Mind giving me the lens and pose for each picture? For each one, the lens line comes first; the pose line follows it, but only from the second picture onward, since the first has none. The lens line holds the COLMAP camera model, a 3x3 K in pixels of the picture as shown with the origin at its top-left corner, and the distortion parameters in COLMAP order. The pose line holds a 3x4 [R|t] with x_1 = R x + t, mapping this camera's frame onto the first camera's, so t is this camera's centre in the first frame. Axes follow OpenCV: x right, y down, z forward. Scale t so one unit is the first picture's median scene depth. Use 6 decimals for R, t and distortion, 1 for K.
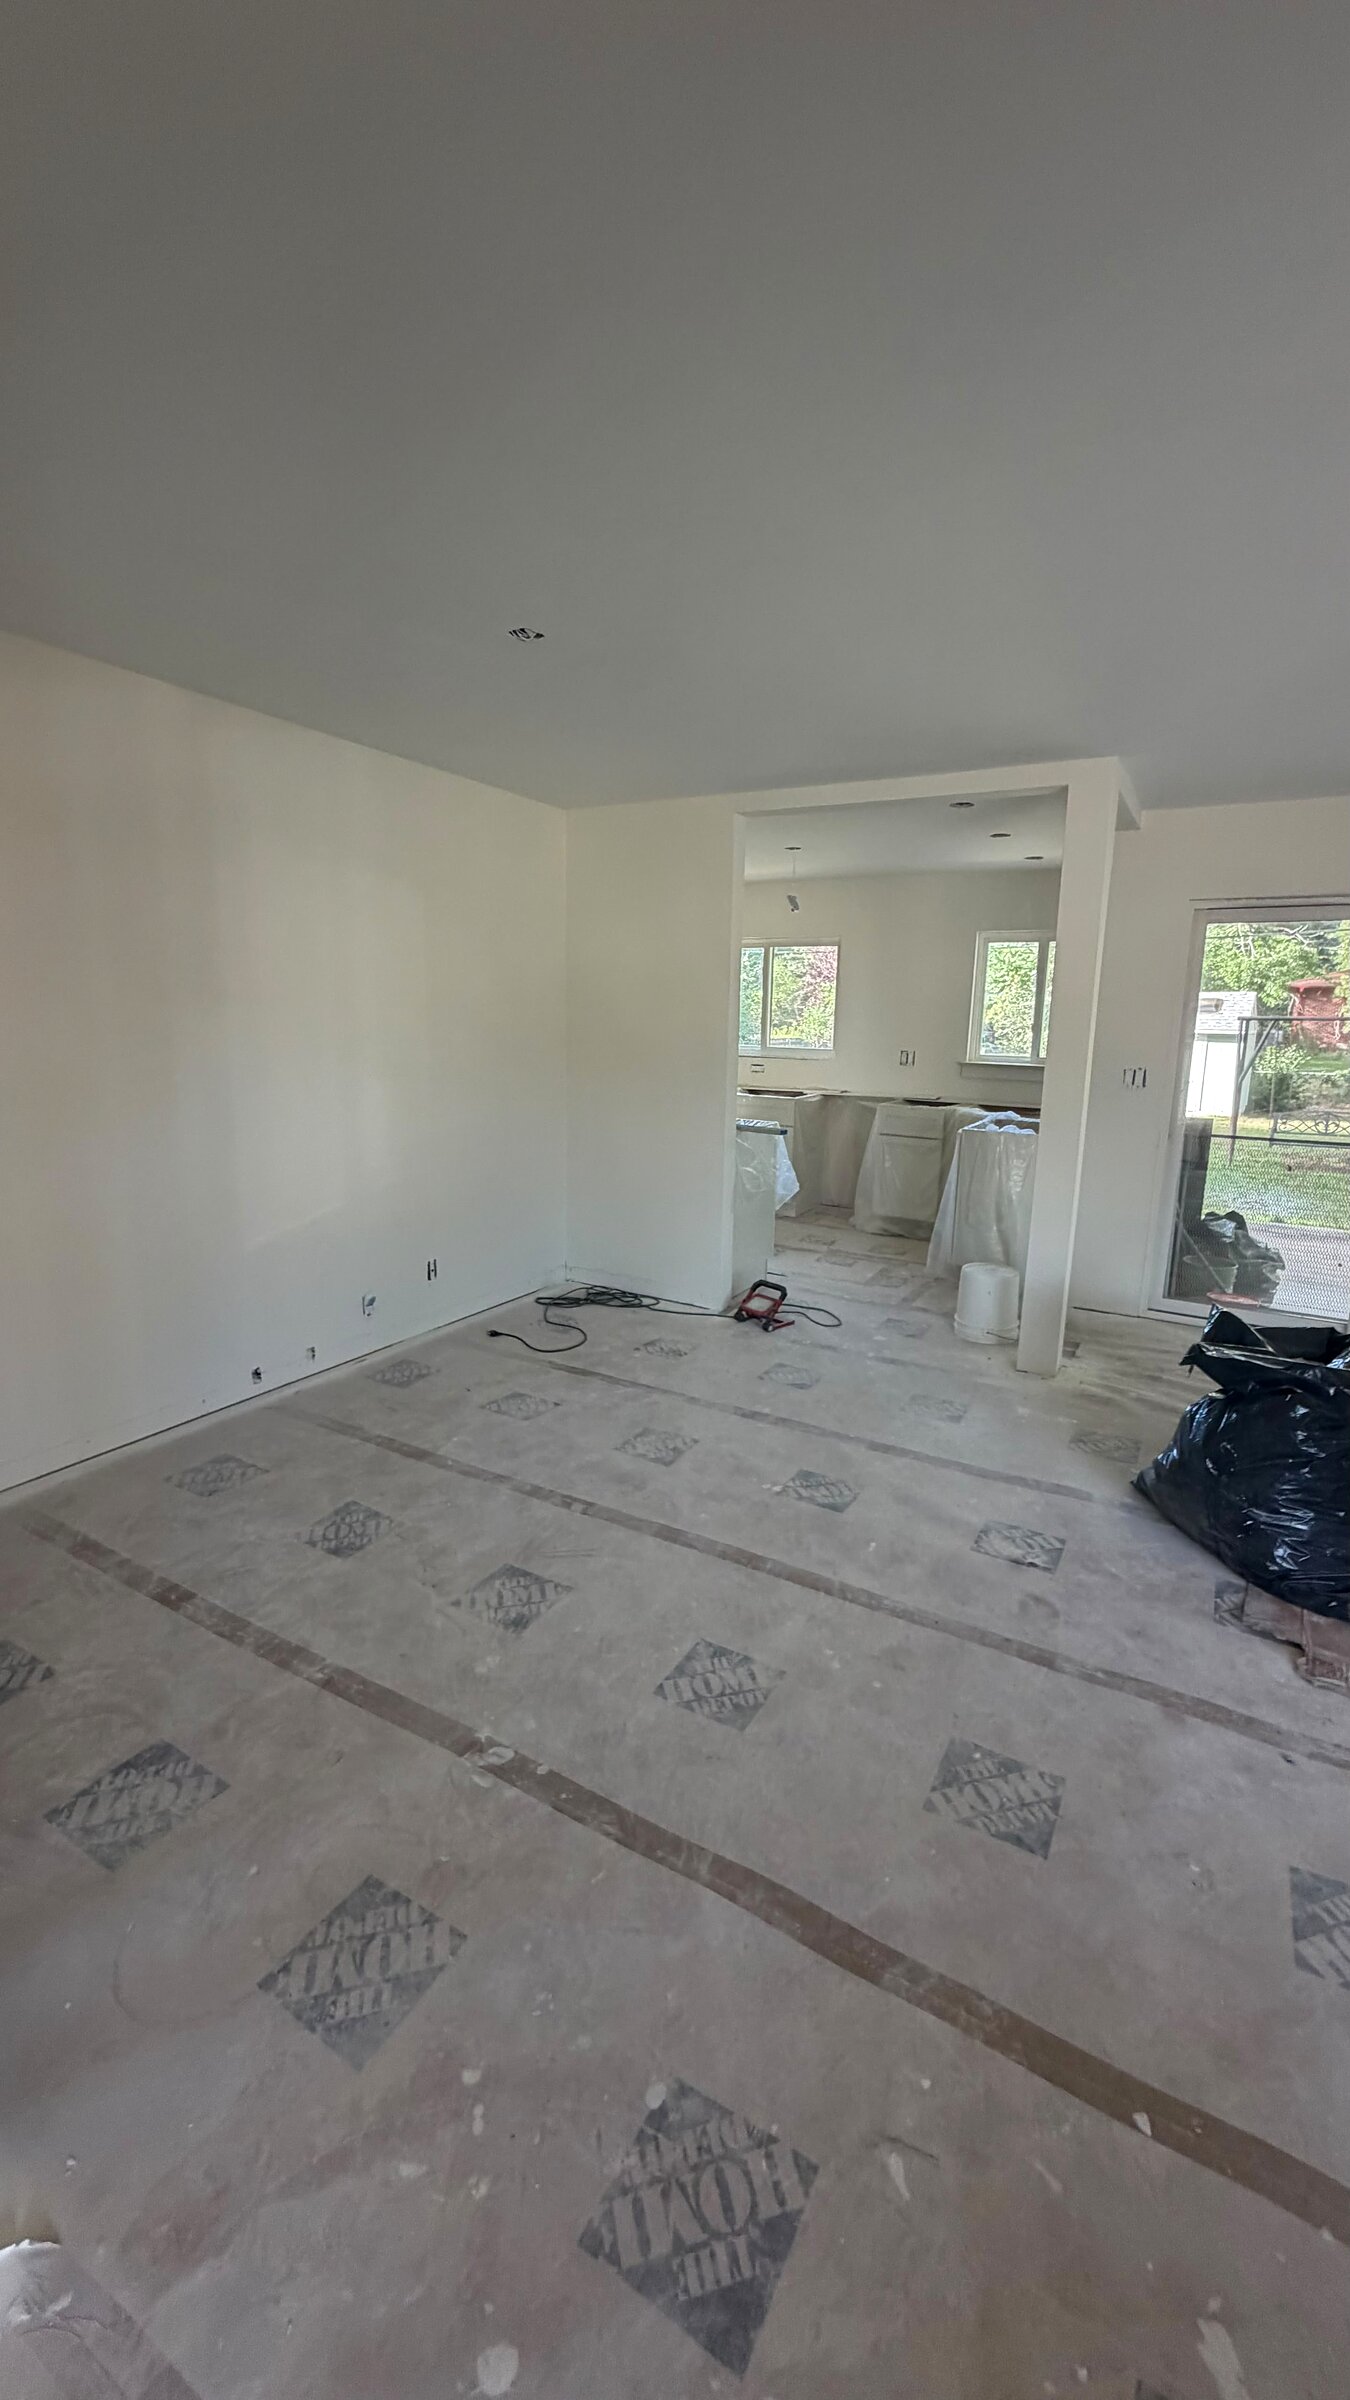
lens RADIAL K [[959.3, 0, 679.1], [0, 959.3, 1196.5], [0, 0, 1]] dist [0.001175, -0.000282]
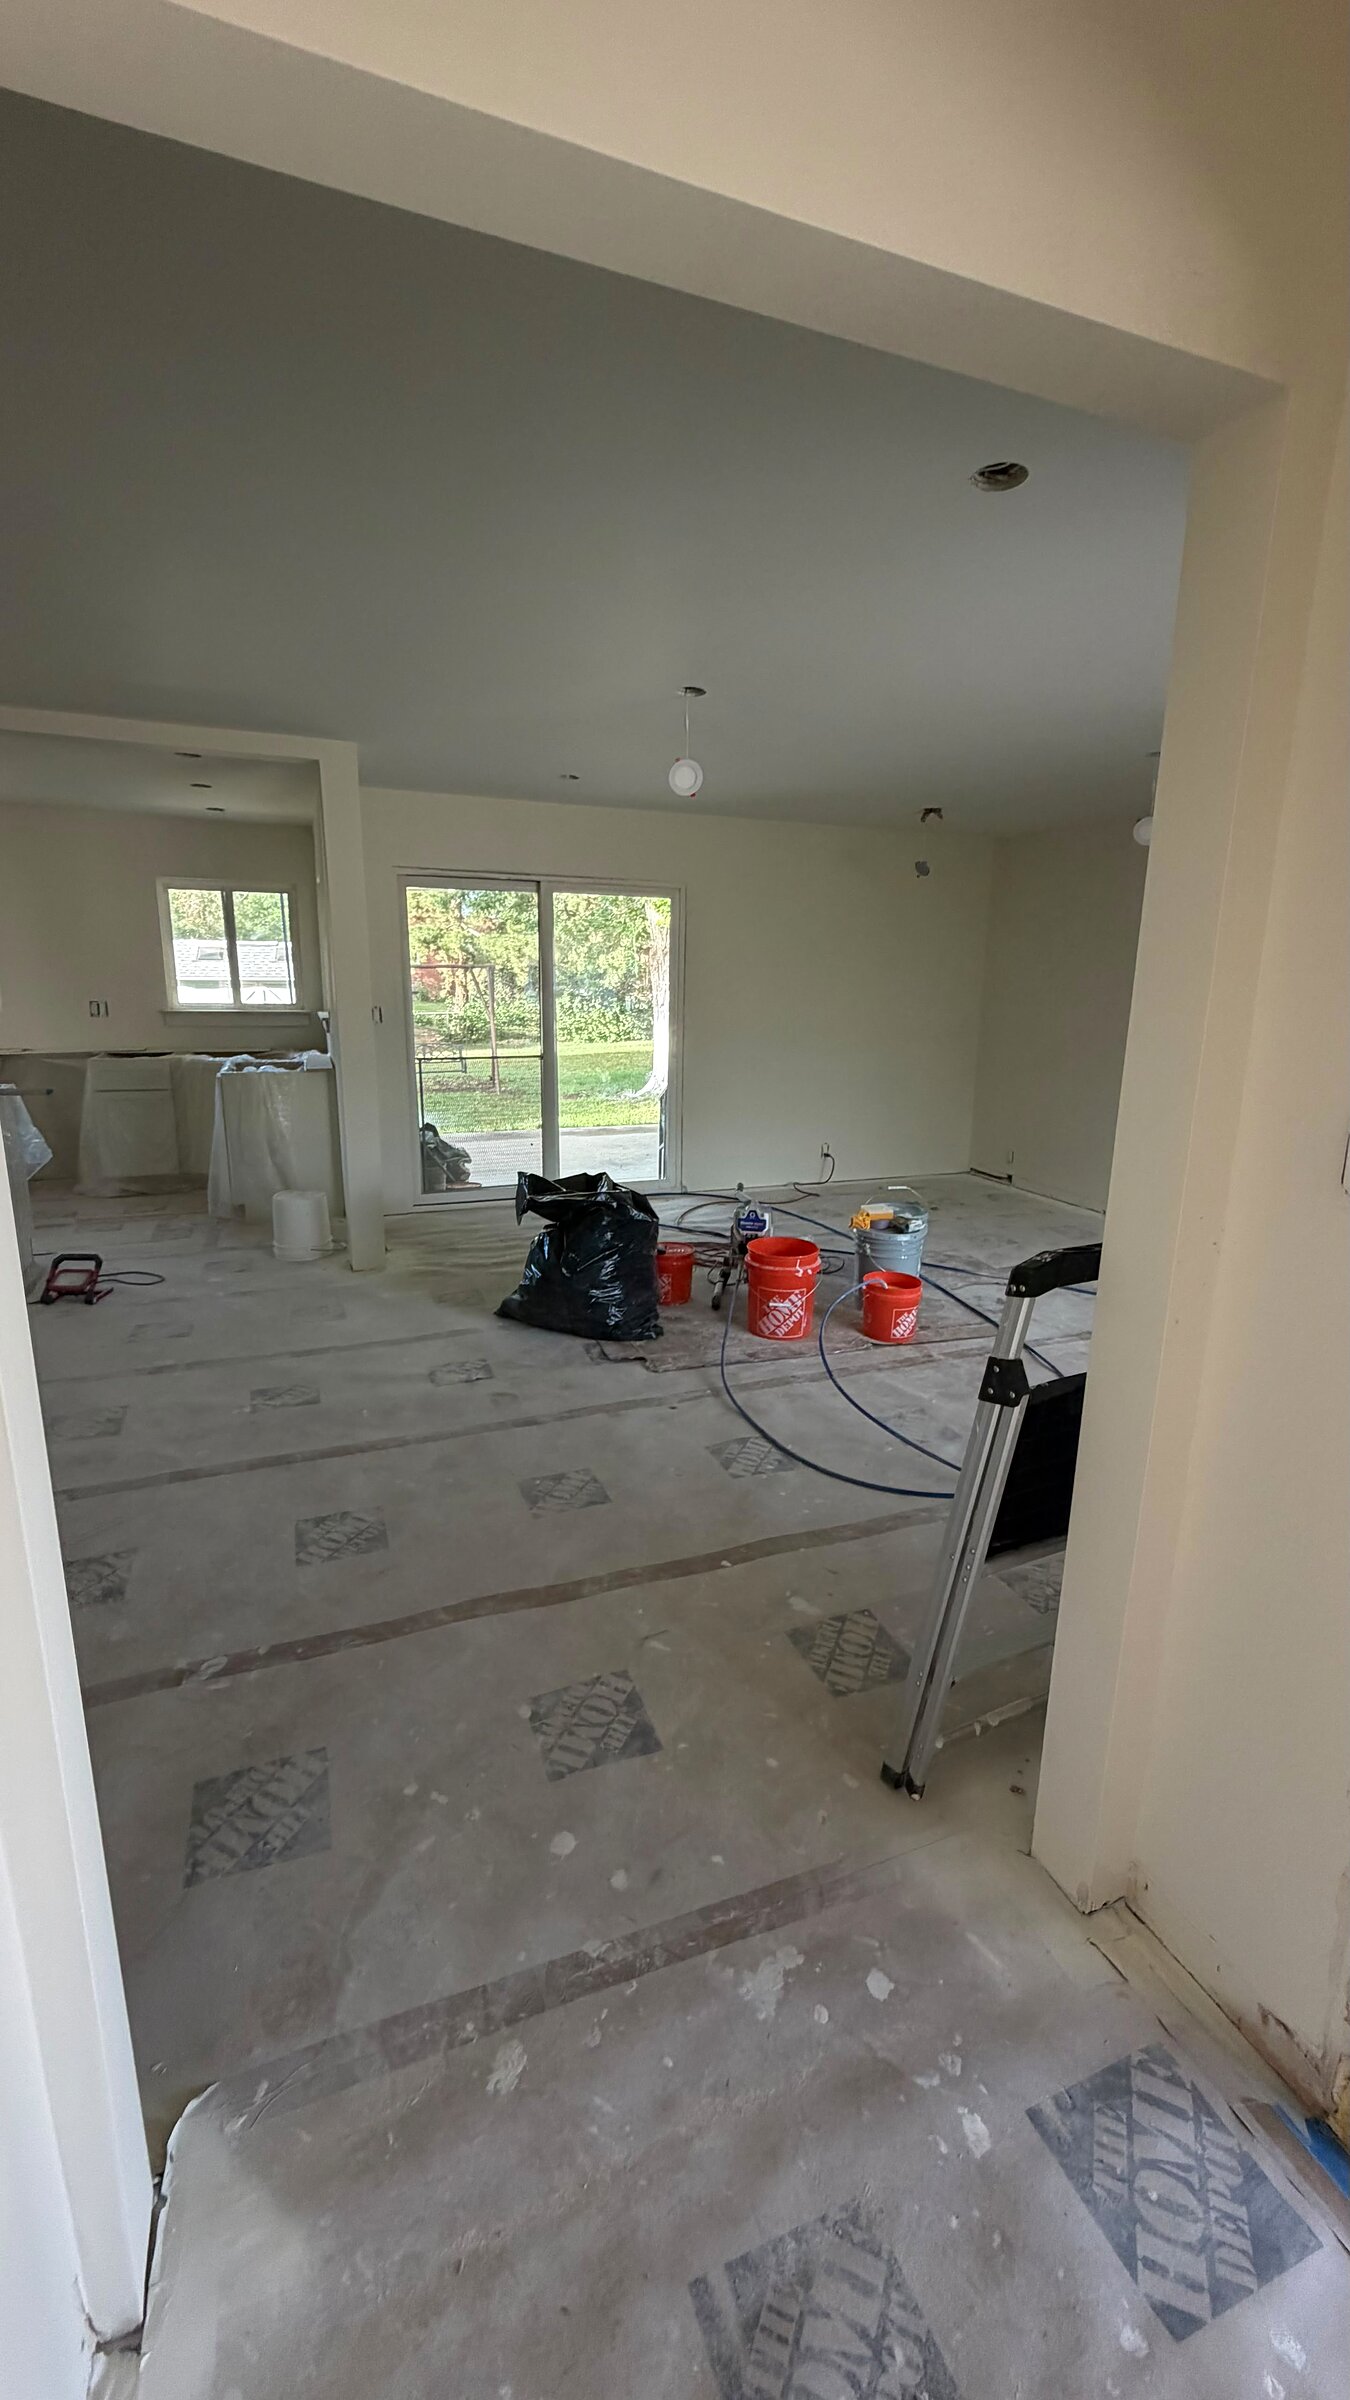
lens RADIAL K [[959.3, 0, 679.1], [0, 959.3, 1196.5], [0, 0, 1]] dist [0.001175, -0.000282]
pose [[0.617404, -0.187788, 0.763904, -0.446706], [0.148231, 0.981465, 0.121466, 0.016028], [-0.772554, 0.038241, 0.633796, -0.068812]]
